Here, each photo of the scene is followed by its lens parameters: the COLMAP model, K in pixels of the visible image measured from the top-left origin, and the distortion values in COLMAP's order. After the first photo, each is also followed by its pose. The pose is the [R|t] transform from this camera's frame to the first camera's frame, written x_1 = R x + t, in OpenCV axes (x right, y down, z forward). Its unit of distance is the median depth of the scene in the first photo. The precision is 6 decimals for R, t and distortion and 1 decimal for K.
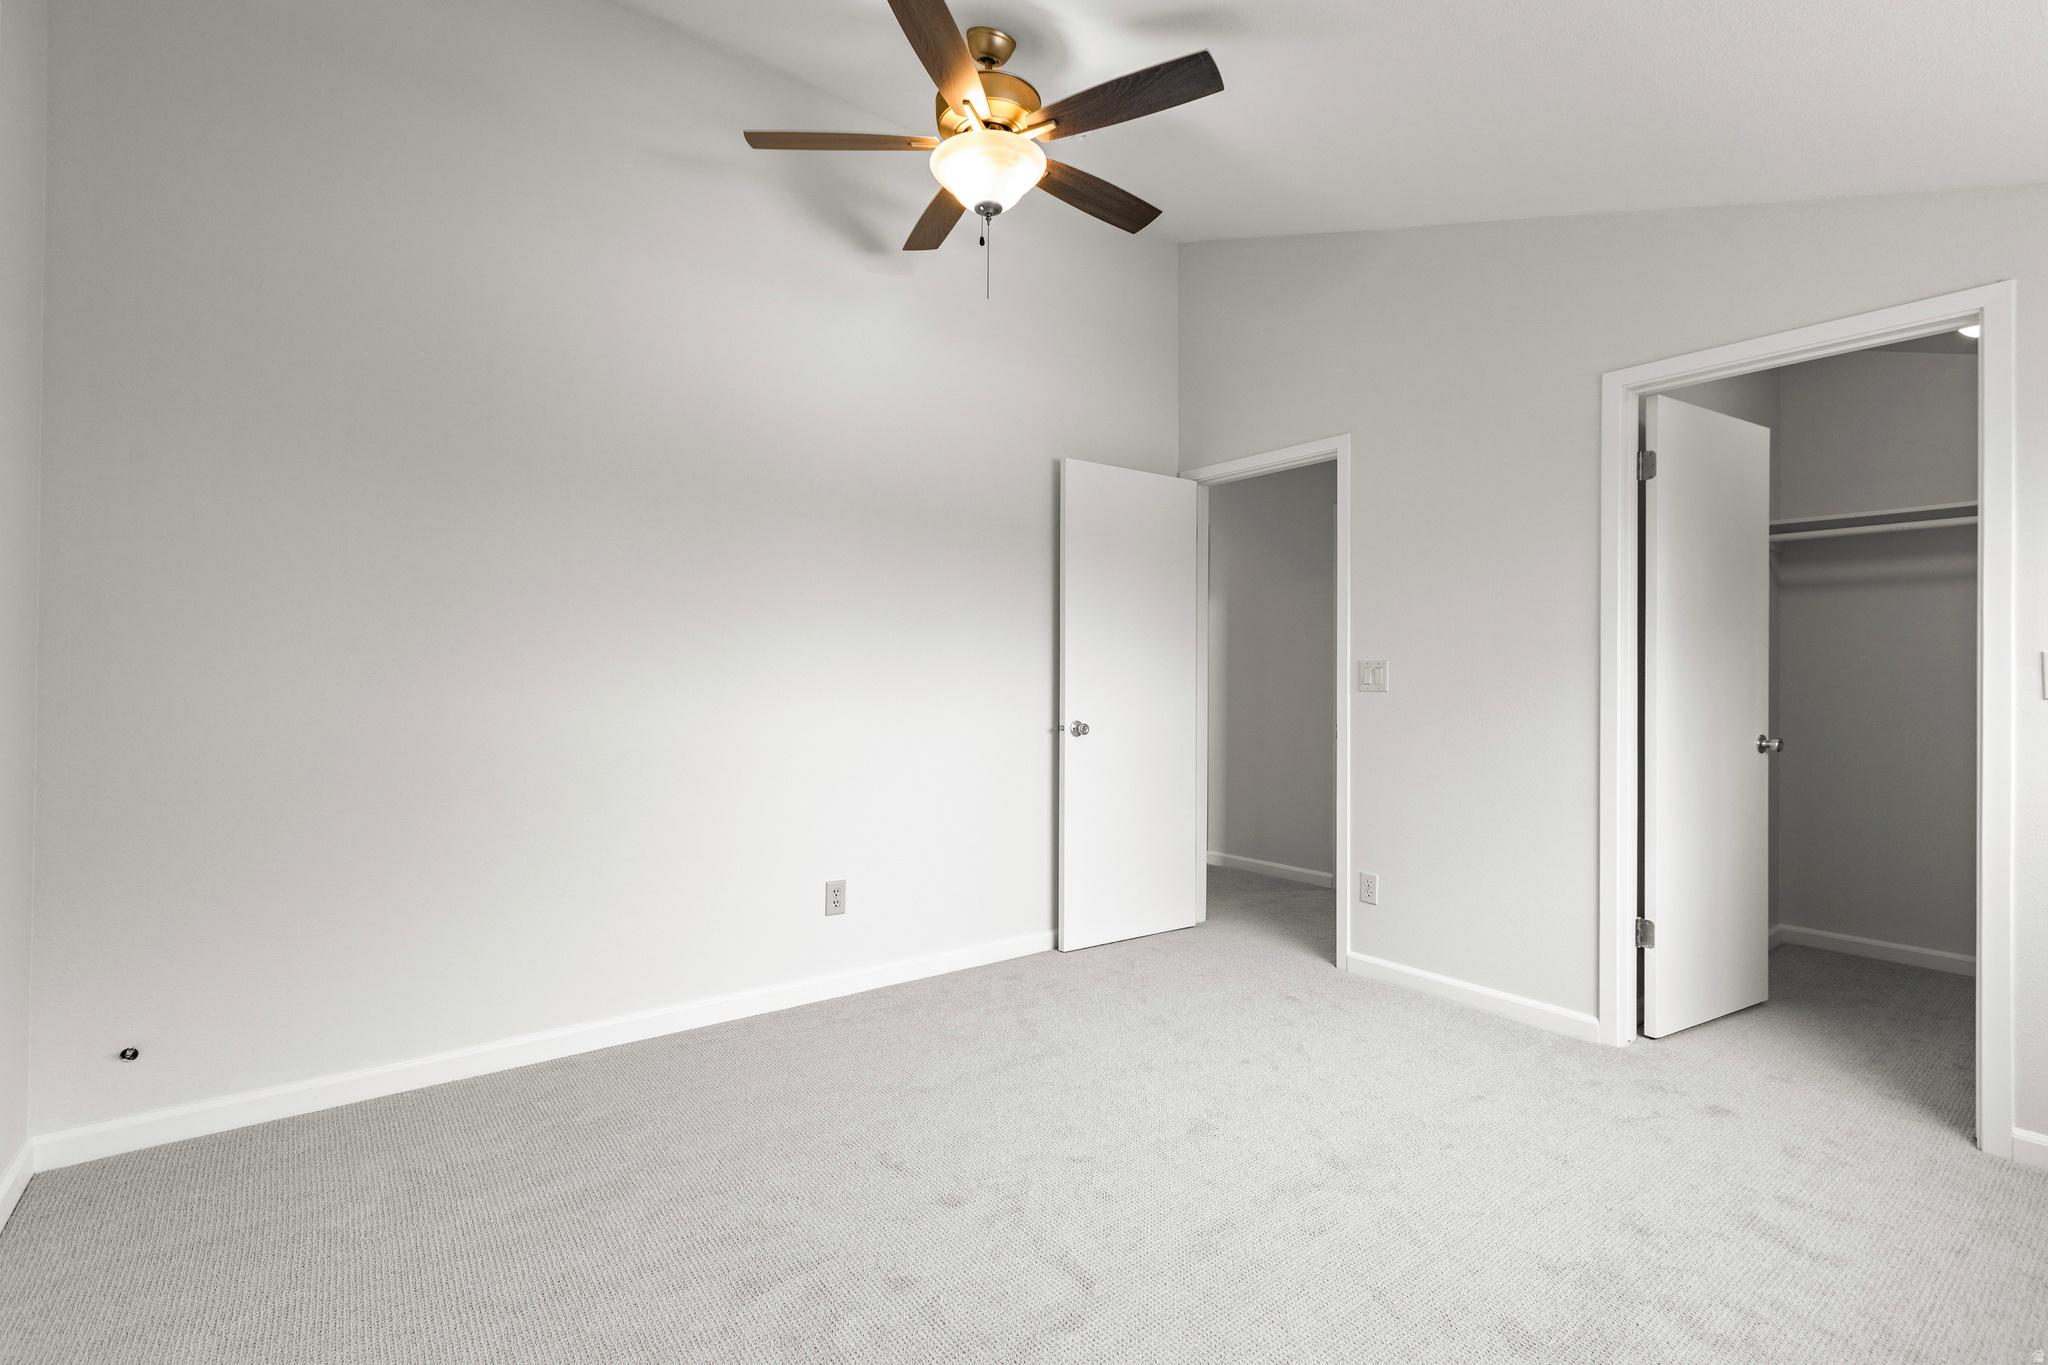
lens RADIAL K [[921.7, 0, 1013.3], [0, 921.7, 689.0], [0, 0, 1]] dist [0.001135, 0.000131]
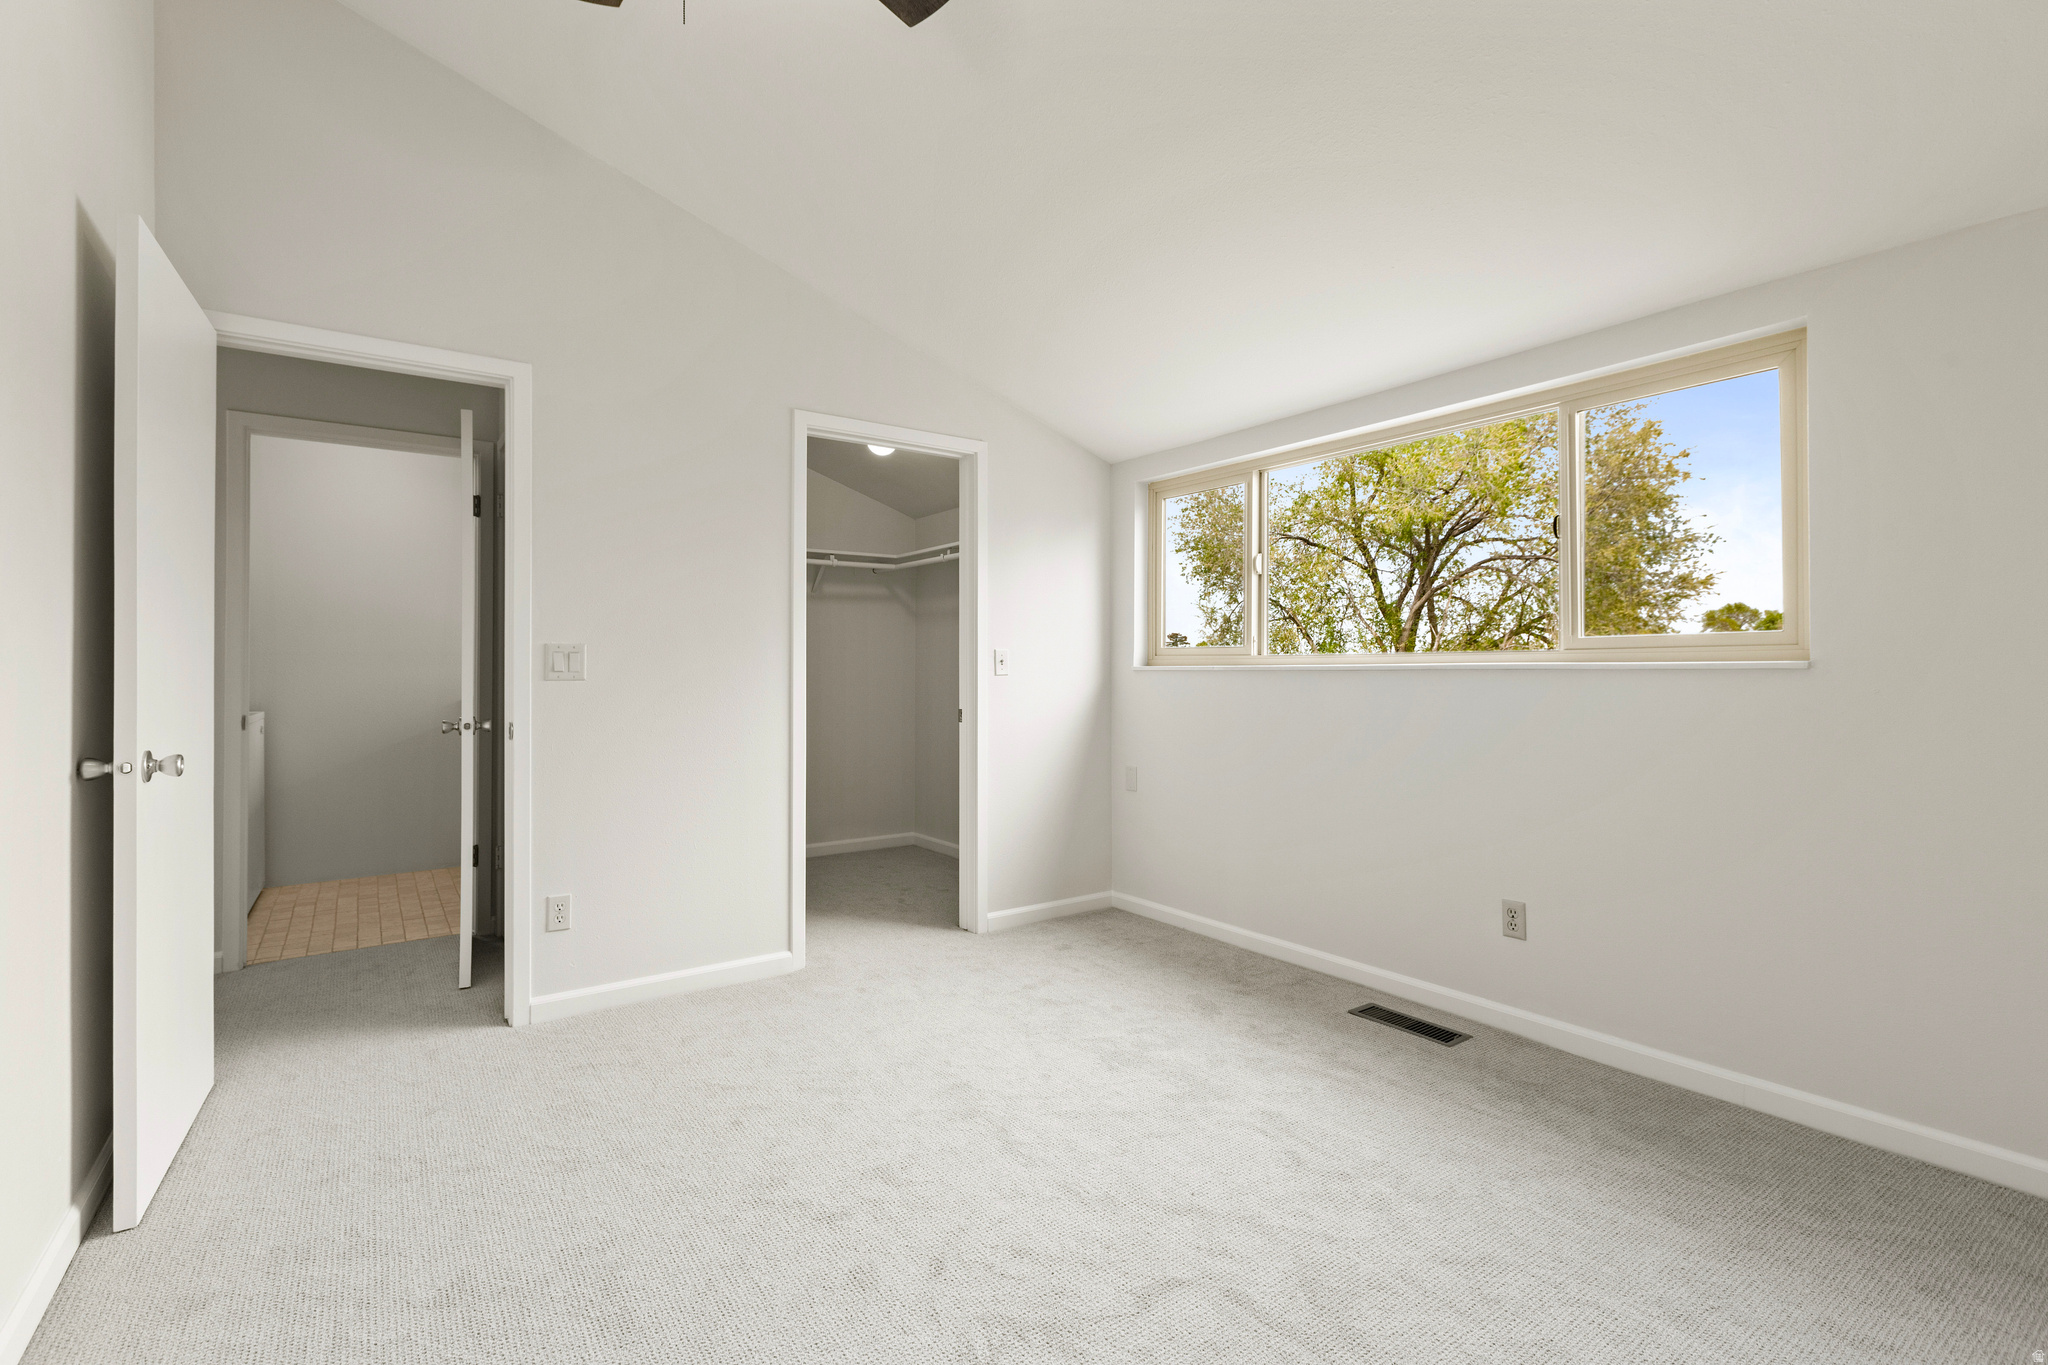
lens RADIAL K [[912.9, 0, 1009.7], [0, 912.9, 679.0], [0, 0, 1]] dist [-0.001176, -0.000093]
pose [[0.040393, -0.014511, 0.999078, -0.511009], [0.011550, 0.999835, 0.014055, -0.006205], [-0.999117, 0.010972, 0.040554, 0.651783]]
